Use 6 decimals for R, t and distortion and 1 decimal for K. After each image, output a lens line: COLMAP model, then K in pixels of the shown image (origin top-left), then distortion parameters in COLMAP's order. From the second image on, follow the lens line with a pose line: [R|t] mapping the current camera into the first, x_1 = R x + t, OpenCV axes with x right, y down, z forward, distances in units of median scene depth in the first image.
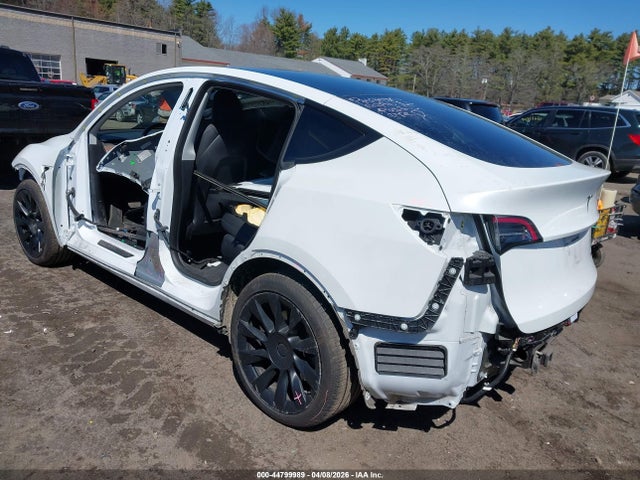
lens RADIAL K [[517.4, 0, 320.0], [0, 517.4, 233.0], [0, 0, 1]] dist [0.006999, -0.006747]
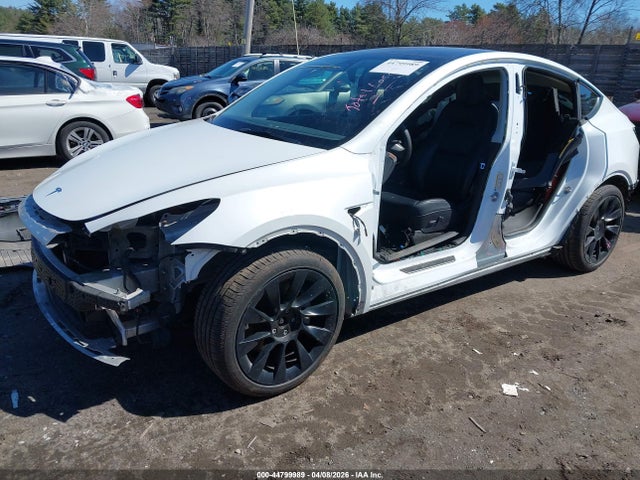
lens RADIAL K [[513.7, 0, 320.0], [0, 513.7, 240.0], [0, 0, 1]] dist [0.010915, -0.004554]
pose [[0.191397, -0.366123, 0.910670, -1.159707], [0.214019, 0.921065, 0.325322, -0.315296], [-0.957895, 0.132635, 0.254647, 0.921287]]
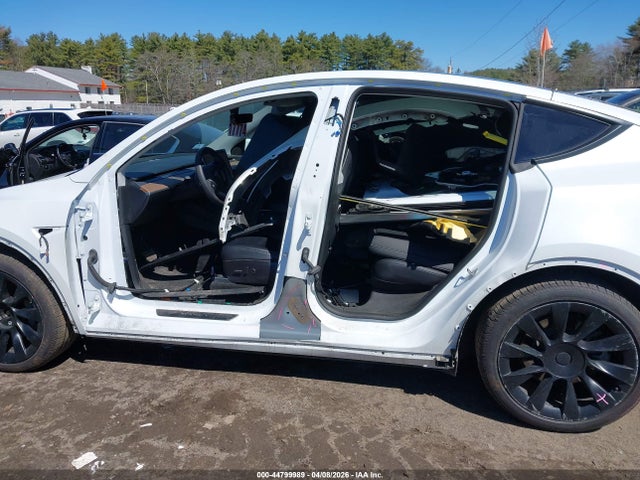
lens RADIAL K [[513.7, 0, 320.0], [0, 513.7, 240.0], [0, 0, 1]] dist [0.010915, -0.004554]
pose [[0.868002, -0.197843, 0.455445, -0.546043], [0.194568, 0.979367, 0.054618, -0.082295], [-0.456854, 0.041206, 0.888587, 0.223050]]
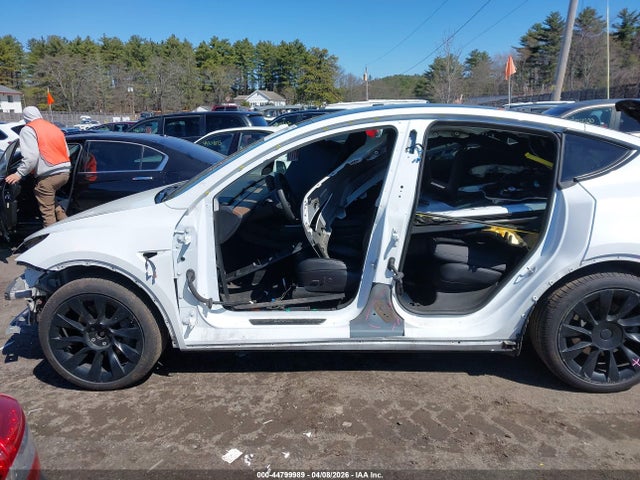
lens RADIAL K [[517.6, 0, 319.1], [0, 517.6, 237.8], [0, 0, 1]] dist [0.014604, -0.004005]
pose [[0.774359, -0.229845, 0.589524, -0.808382], [0.231571, 0.969999, 0.074009, -0.153734], [-0.588848, 0.079208, 0.804353, 0.253572]]
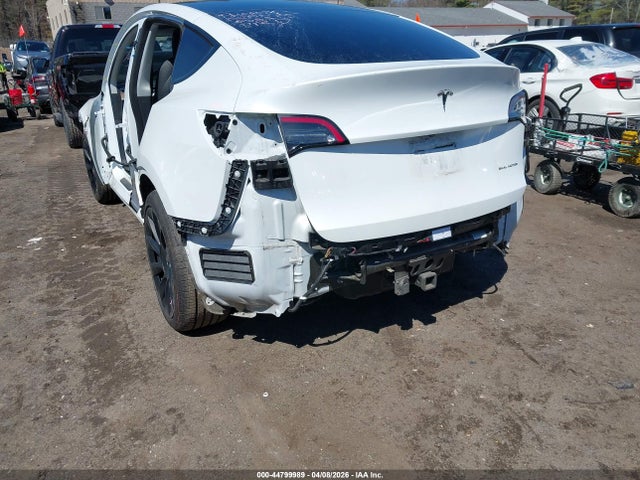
lens RADIAL K [[513.7, 0, 320.0], [0, 513.7, 240.0], [0, 0, 1]] dist [0.010915, -0.004554]
pose [[0.942384, 0.019769, -0.333948, 0.375797], [0.008364, 0.996548, 0.082597, 0.061438], [0.334428, -0.080632, 0.938966, 0.061071]]
